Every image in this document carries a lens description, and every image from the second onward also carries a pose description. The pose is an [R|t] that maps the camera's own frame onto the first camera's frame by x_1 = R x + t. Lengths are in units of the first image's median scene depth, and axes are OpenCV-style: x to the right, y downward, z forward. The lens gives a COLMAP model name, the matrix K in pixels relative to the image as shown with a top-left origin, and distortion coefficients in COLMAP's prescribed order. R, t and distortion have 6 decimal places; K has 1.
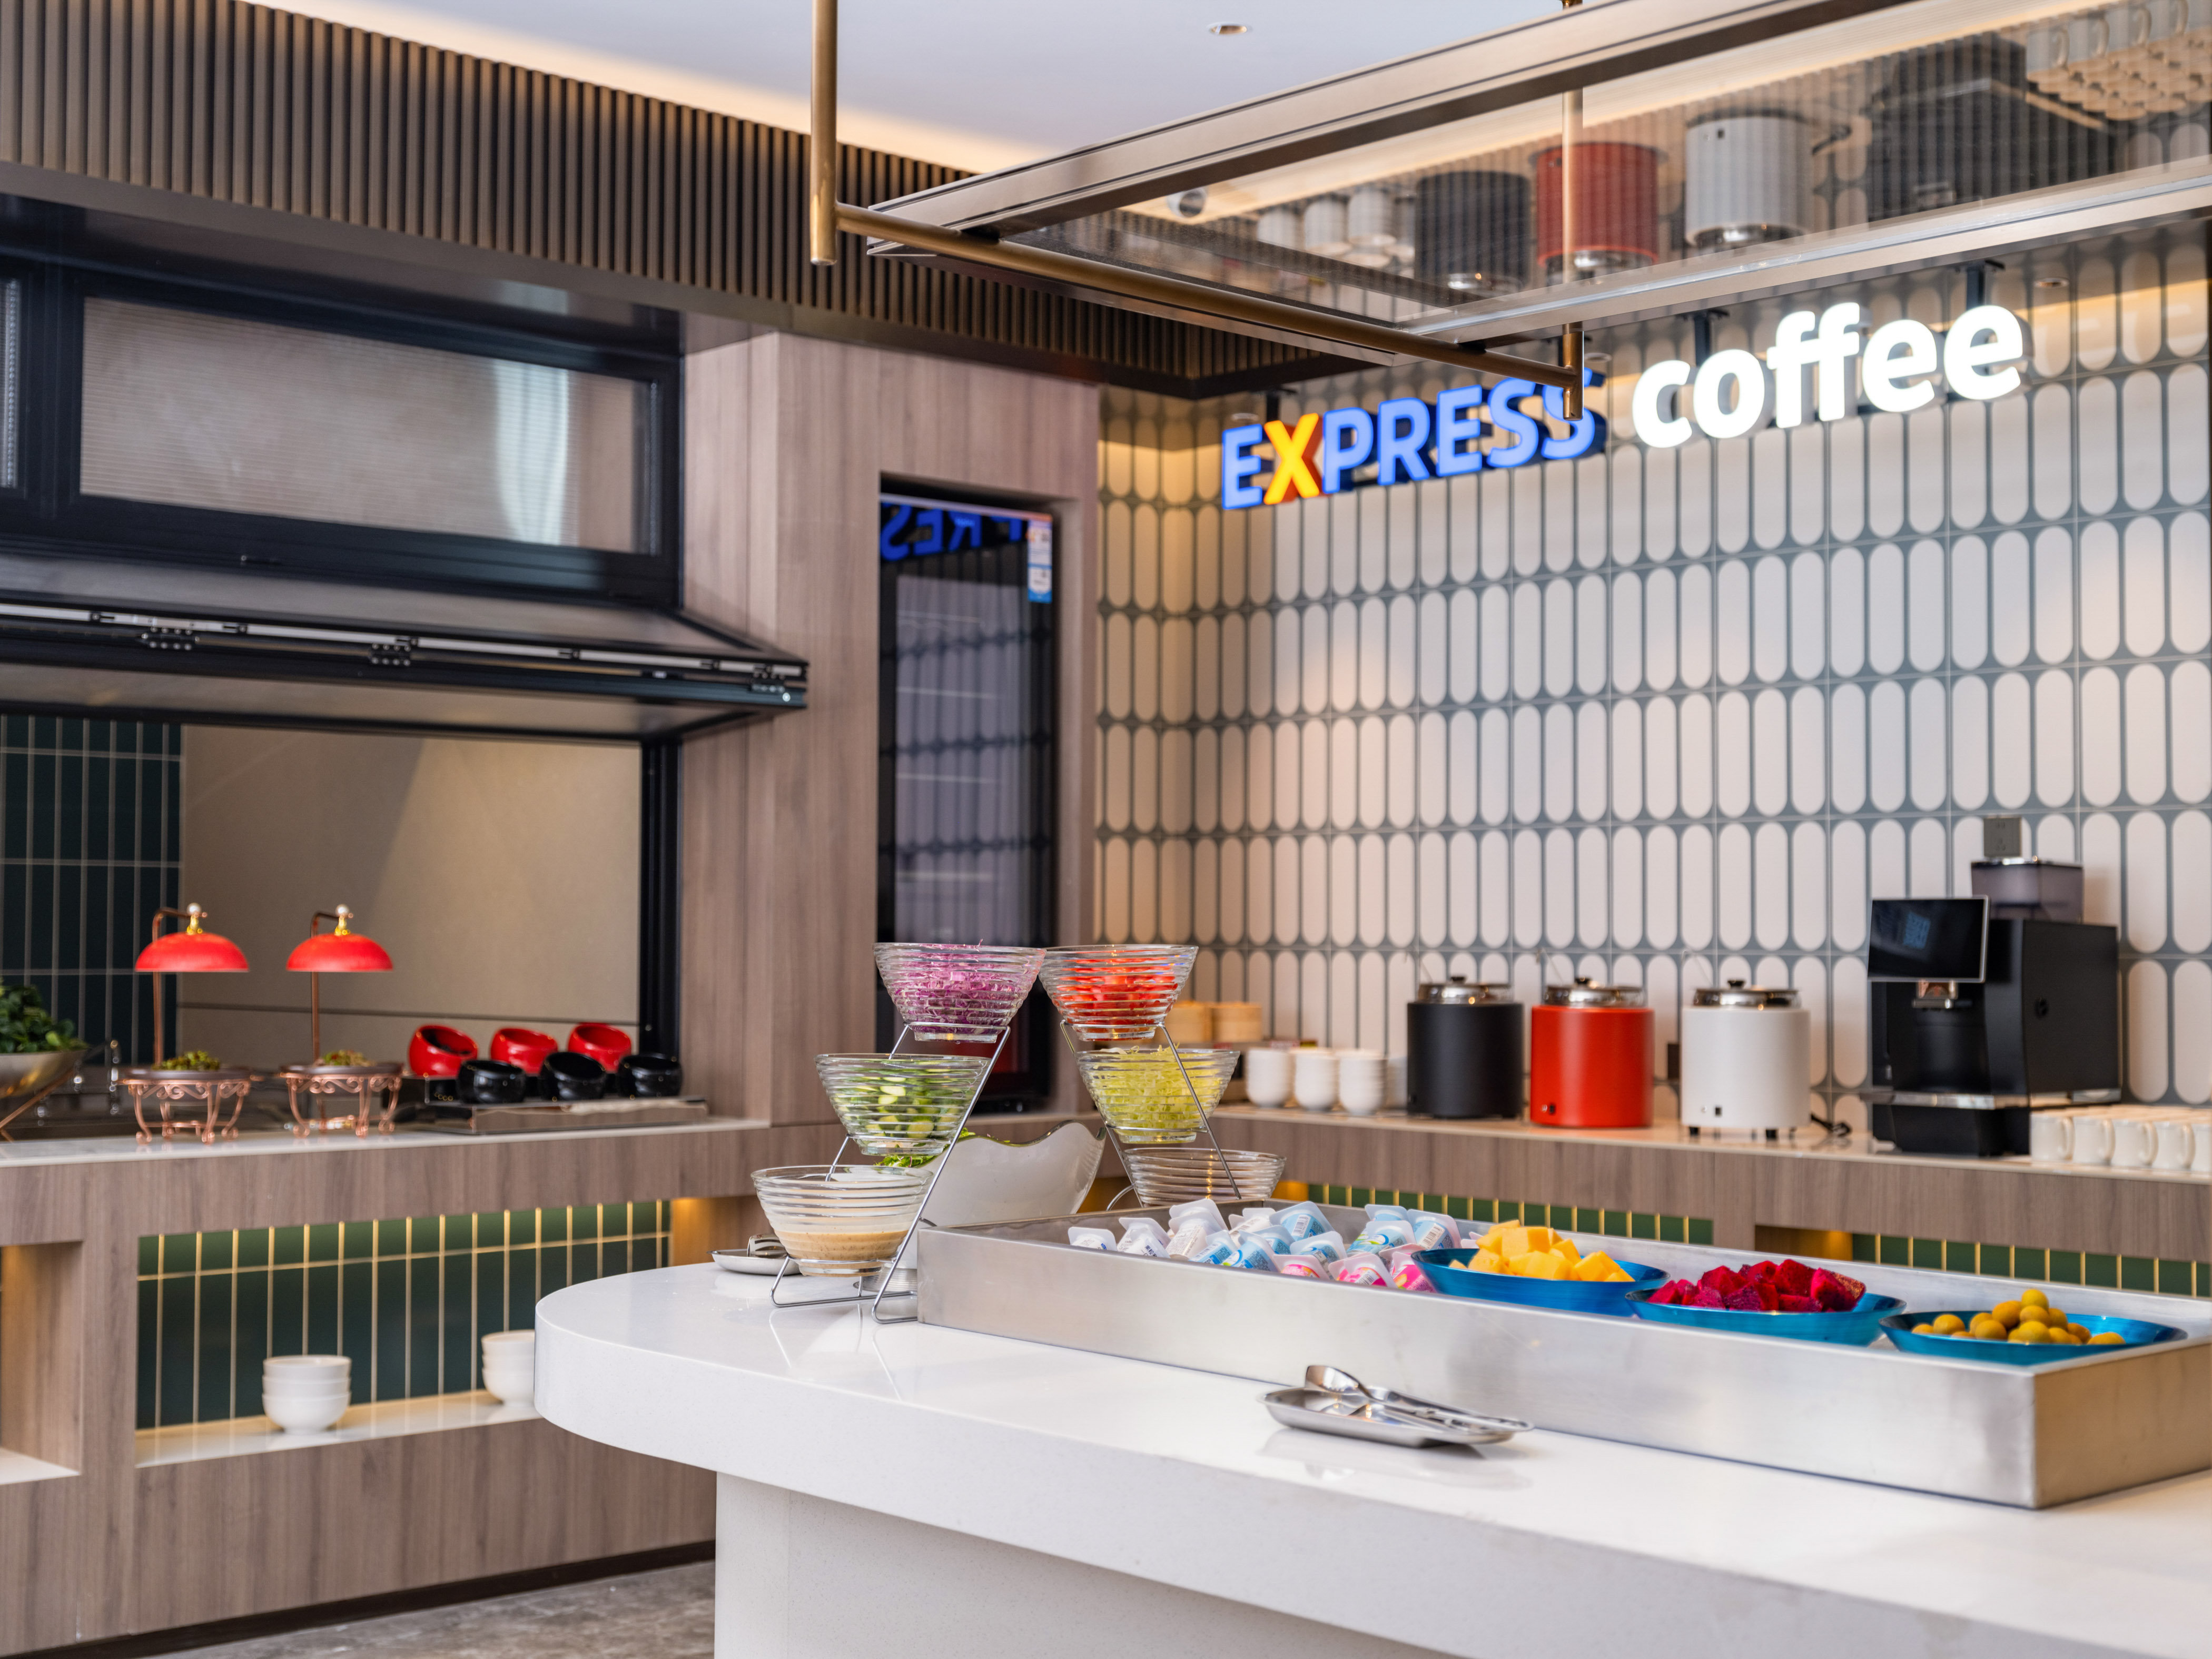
lens RADIAL K [[3016.0, 0, 1106.2], [0, 3016.0, 831.8], [0, 0, 1]] dist [0.010587, 0.000000]
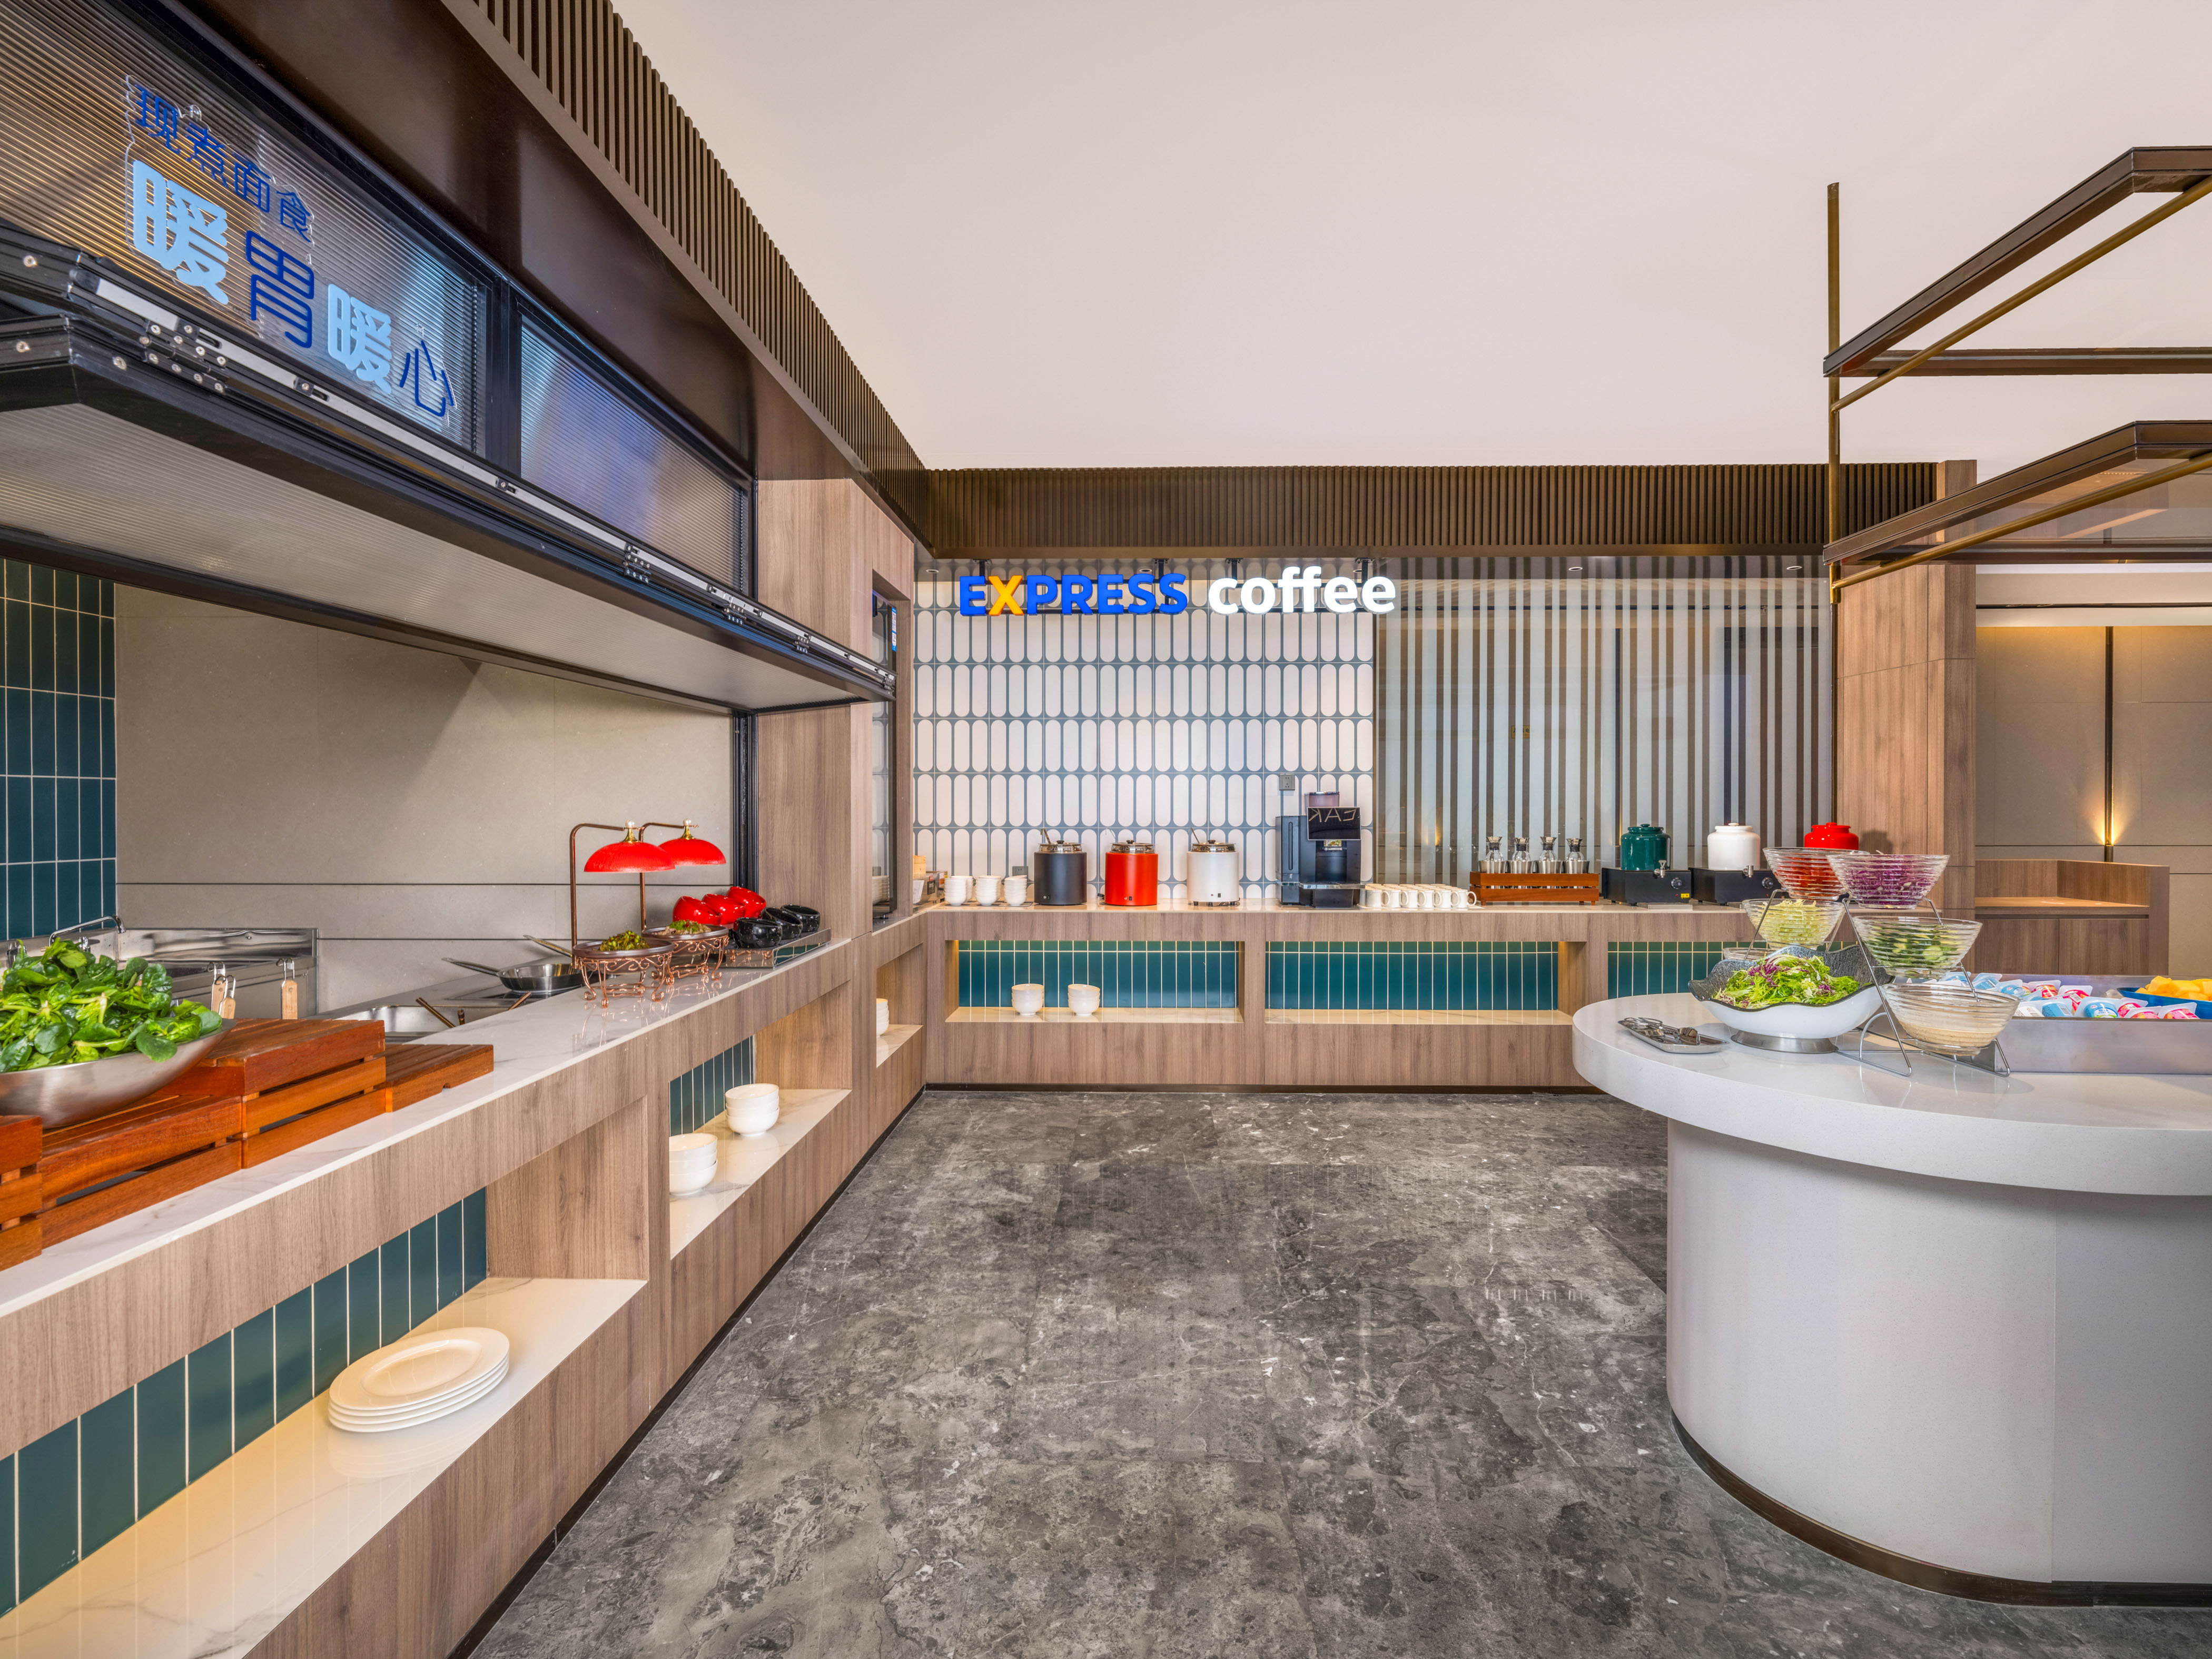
lens RADIAL K [[1010.3, 0, 1125.7], [0, 1010.3, 809.0], [0, 0, 1]] dist [-0.000623, 0.000126]
pose [[0.696616, -0.004259, 0.717432, -0.426023], [-0.021542, 0.999407, 0.026850, 0.004303], [-0.717121, -0.034159, 0.696111, 0.497261]]
